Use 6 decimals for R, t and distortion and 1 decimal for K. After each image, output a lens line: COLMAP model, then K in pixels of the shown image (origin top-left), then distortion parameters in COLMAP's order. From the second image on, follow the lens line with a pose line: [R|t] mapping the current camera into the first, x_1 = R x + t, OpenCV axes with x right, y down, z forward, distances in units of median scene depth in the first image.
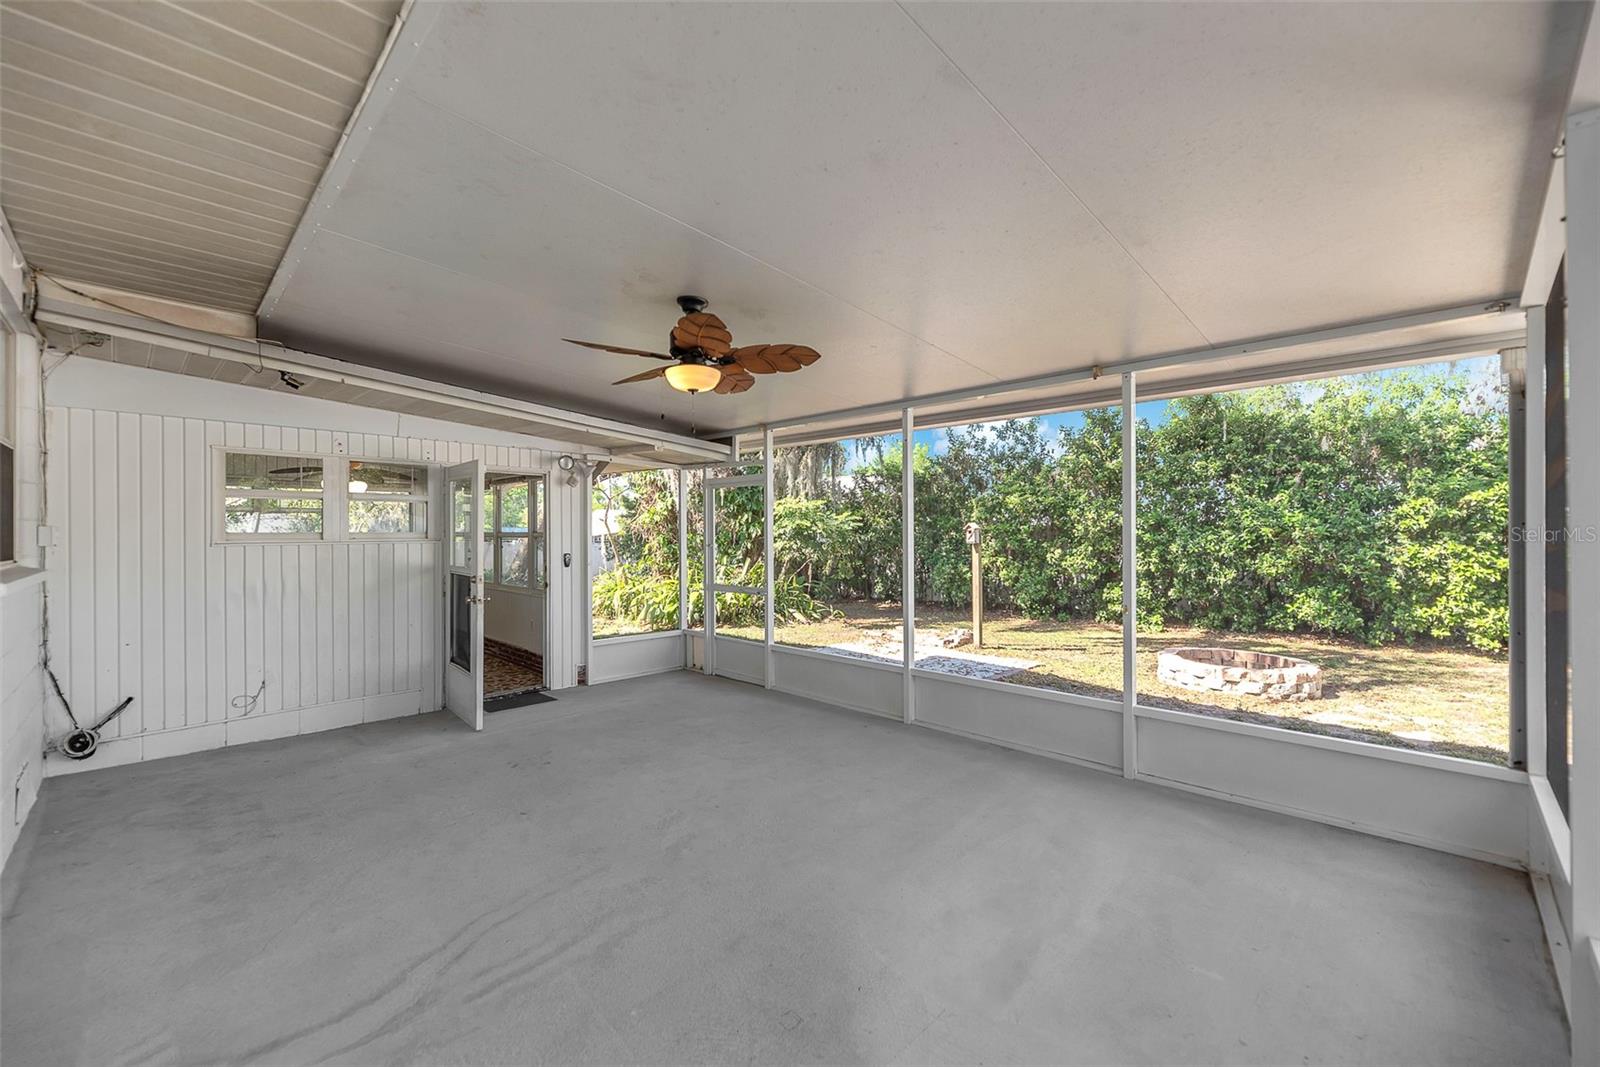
lens RADIAL K [[654.2, 0, 788.7], [0, 654.2, 532.1], [0, 0, 1]] dist [-0.003930, -0.000679]
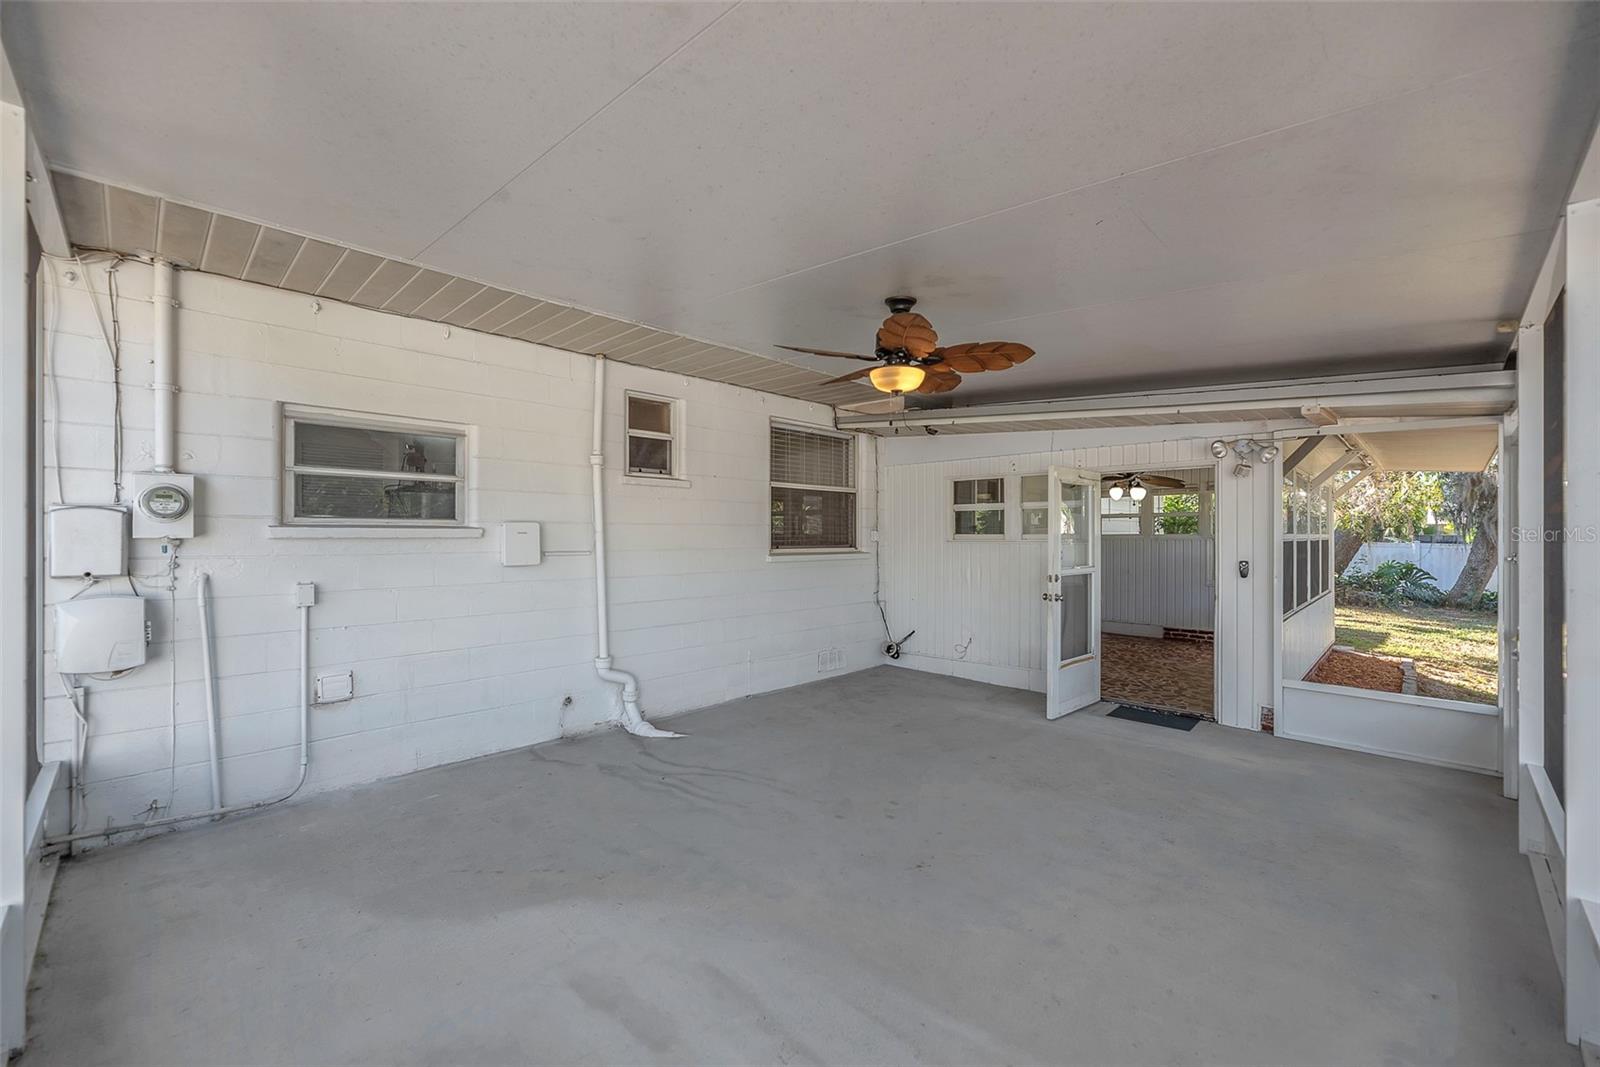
lens RADIAL K [[654.2, 0, 801.9], [0, 654.2, 533.9], [0, 0, 1]] dist [-0.003930, -0.000679]
pose [[0.011718, -0.000217, -0.999931, 0.762261], [-0.003161, 0.999995, -0.000254, 0.002996], [0.999926, 0.003164, 0.011717, 0.754980]]
